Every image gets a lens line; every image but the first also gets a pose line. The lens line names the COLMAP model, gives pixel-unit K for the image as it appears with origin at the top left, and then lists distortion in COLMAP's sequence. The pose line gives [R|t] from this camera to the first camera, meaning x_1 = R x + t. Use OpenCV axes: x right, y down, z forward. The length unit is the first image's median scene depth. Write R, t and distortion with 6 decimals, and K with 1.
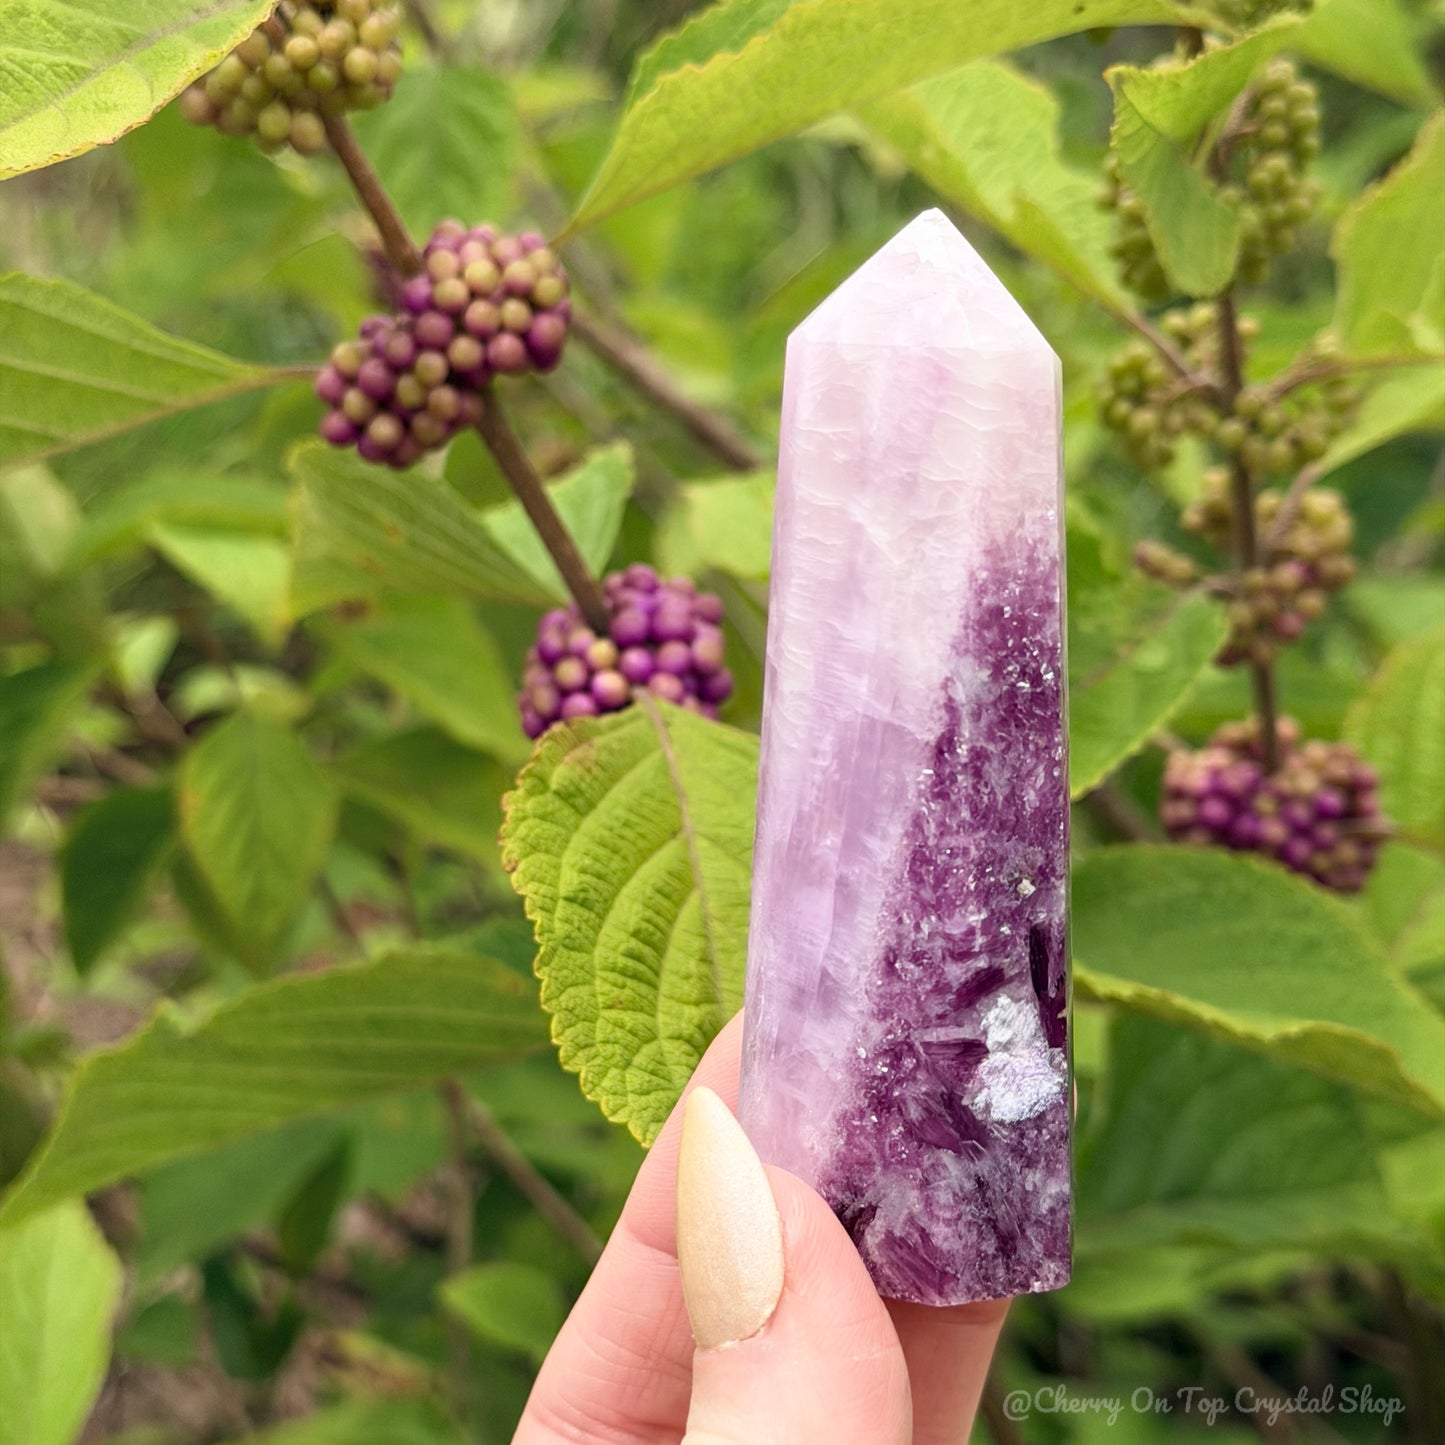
lens RADIAL K [[2788.6, 0, 722.5], [0, 2788.6, 722.5], [0, 0, 1]] dist [0.138946, 0.189696]
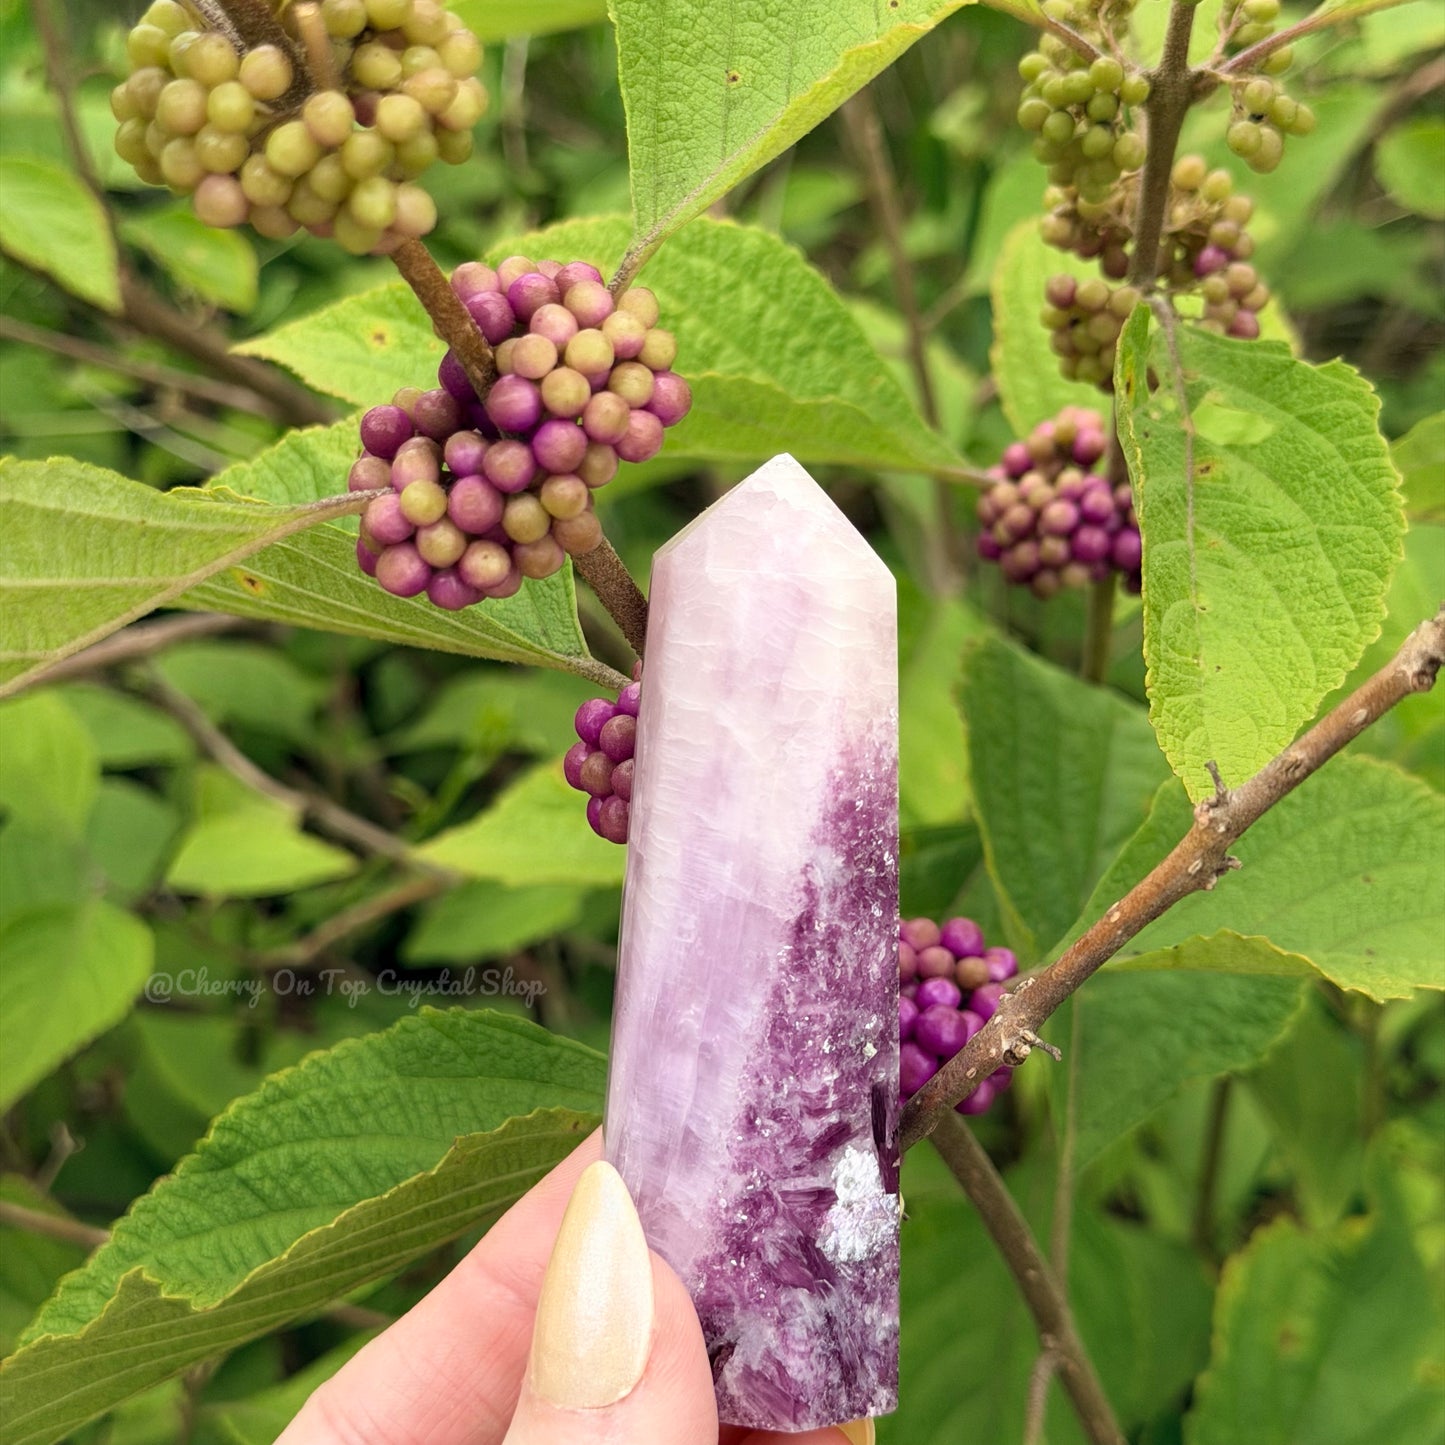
lens RADIAL K [[2788.6, 0, 722.5], [0, 2788.6, 722.5], [0, 0, 1]] dist [0.138946, 0.189696]
pose [[0.979193, 0.009006, 0.202730, -0.179589], [0.004441, 0.997824, -0.065778, 0.000970], [-0.202881, 0.065310, 0.977023, -0.099637]]
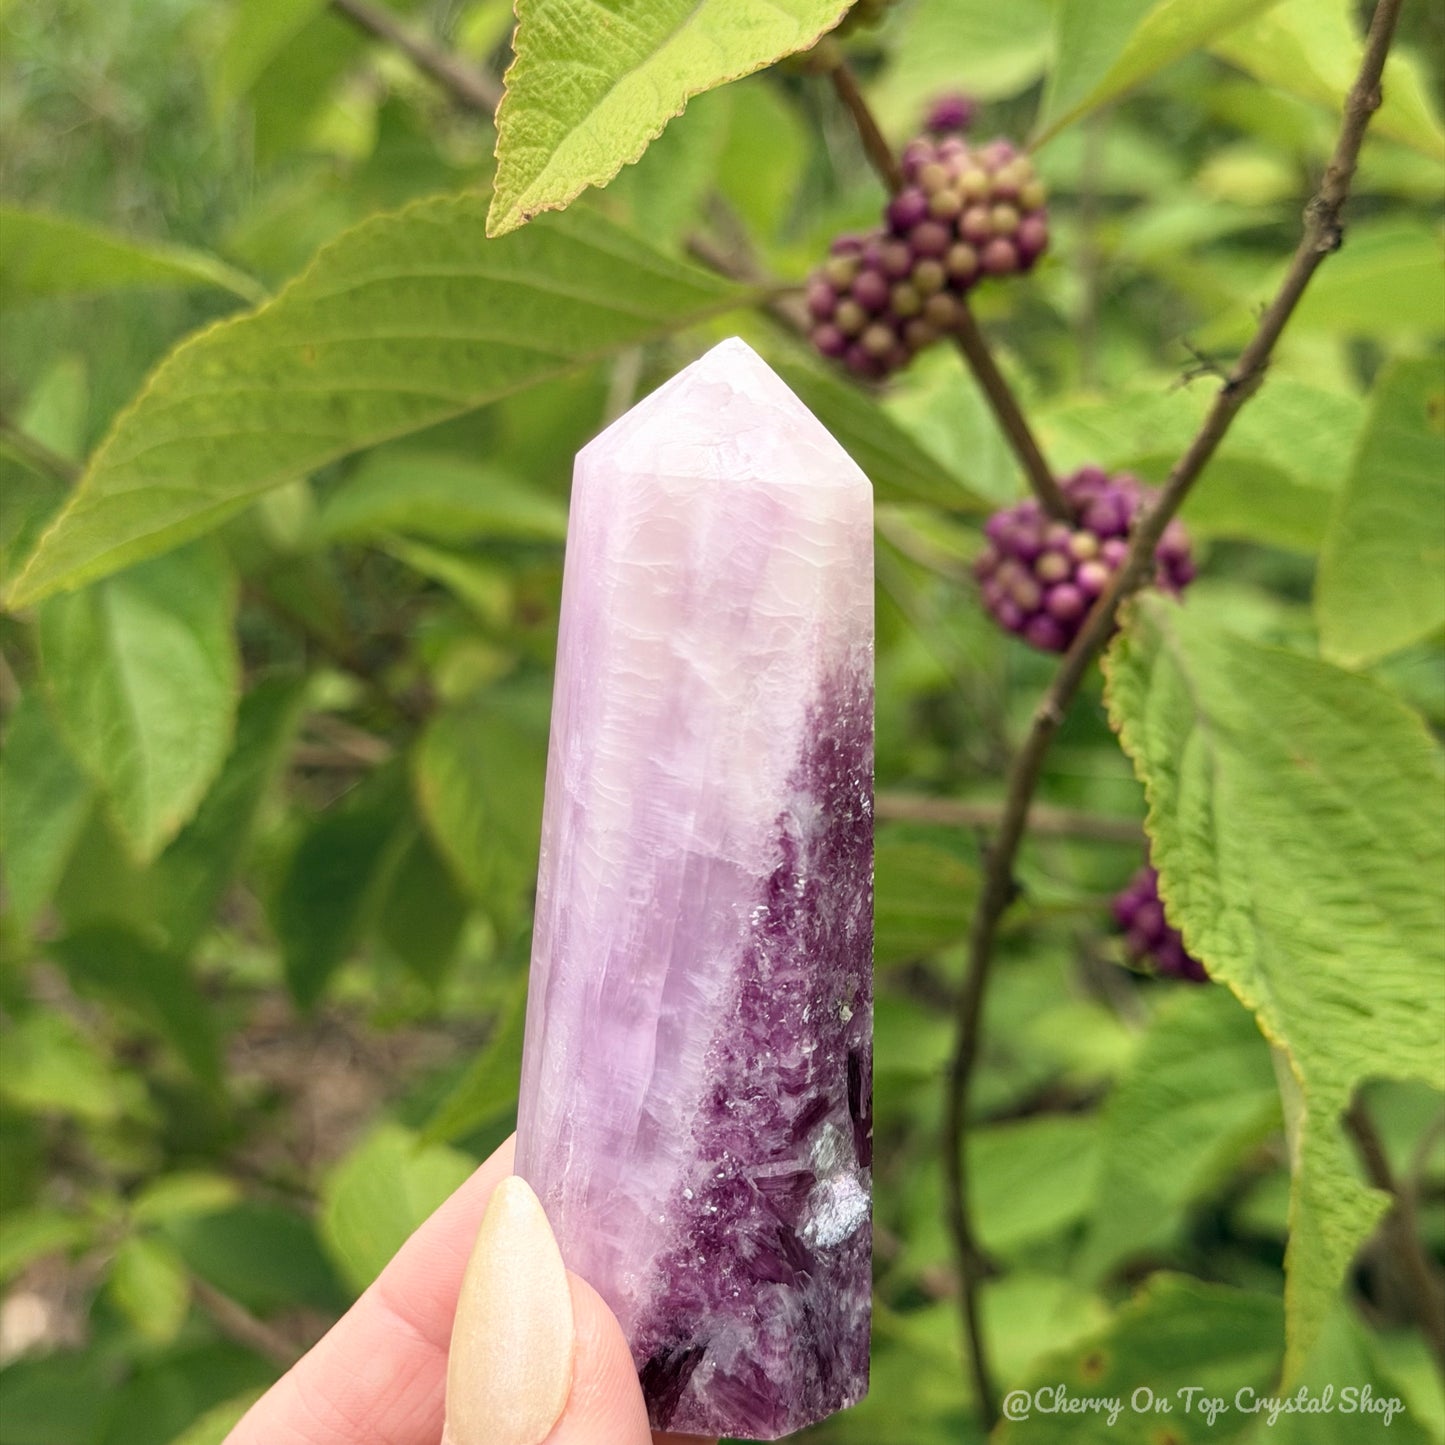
lens RADIAL K [[2788.6, 0, 722.5], [0, 2788.6, 722.5], [0, 0, 1]] dist [0.138946, 0.189696]
pose [[0.922672, -0.044719, 0.382983, -0.312567], [0.034604, 0.998847, 0.033263, -0.080646], [-0.384029, -0.017438, 0.923156, 0.091054]]
